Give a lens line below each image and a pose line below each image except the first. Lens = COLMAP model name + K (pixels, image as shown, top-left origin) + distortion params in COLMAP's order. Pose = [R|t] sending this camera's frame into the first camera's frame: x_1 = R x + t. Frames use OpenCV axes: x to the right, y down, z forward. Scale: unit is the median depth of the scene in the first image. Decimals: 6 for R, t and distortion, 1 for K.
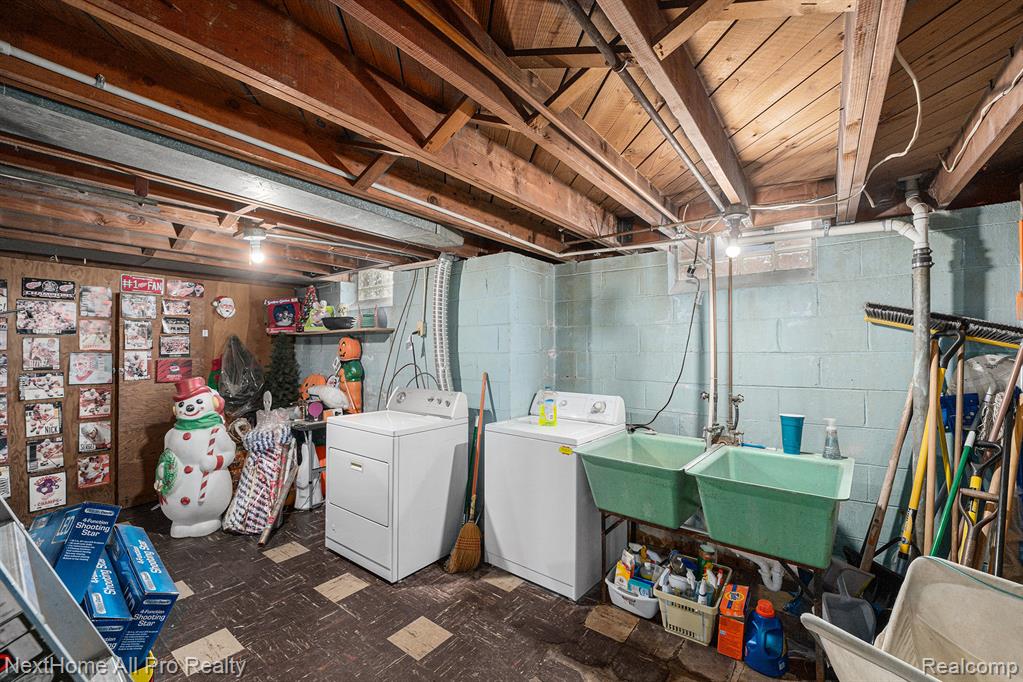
lens RADIAL K [[418.3, 0, 506.1], [0, 418.3, 347.2], [0, 0, 1]] dist [-0.032777, 0.006442]
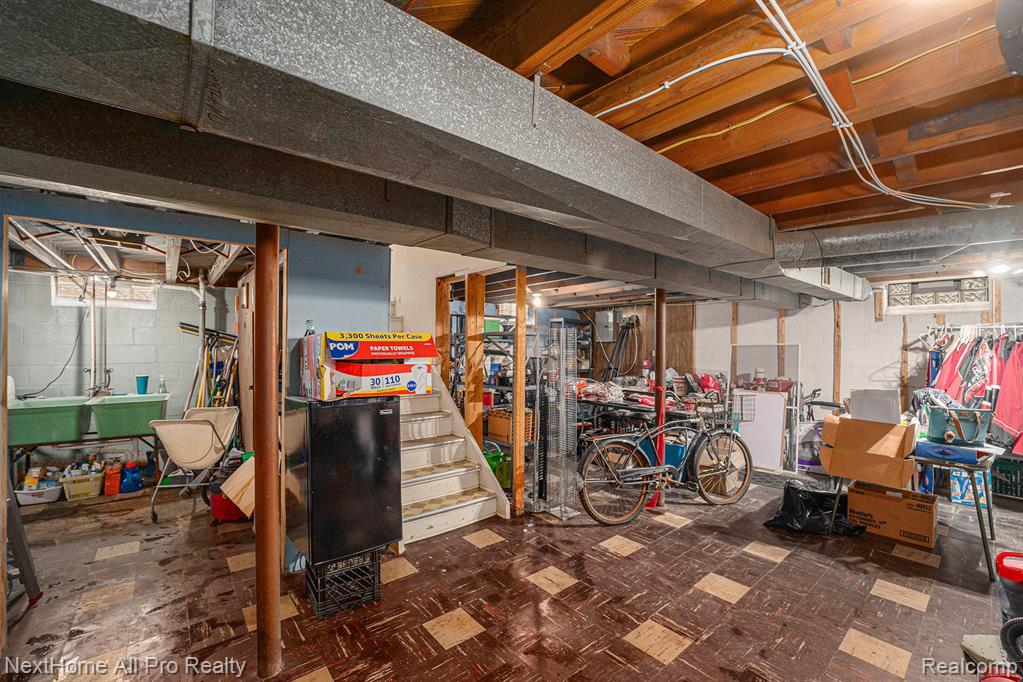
lens RADIAL K [[418.3, 0, 506.1], [0, 418.3, 347.2], [0, 0, 1]] dist [-0.032777, 0.006442]
pose [[0.226318, 0.001157, 0.974053, -0.890473], [-0.004198, 0.999991, -0.000213, 0.018958], [-0.974044, -0.004041, 0.226321, -1.237612]]
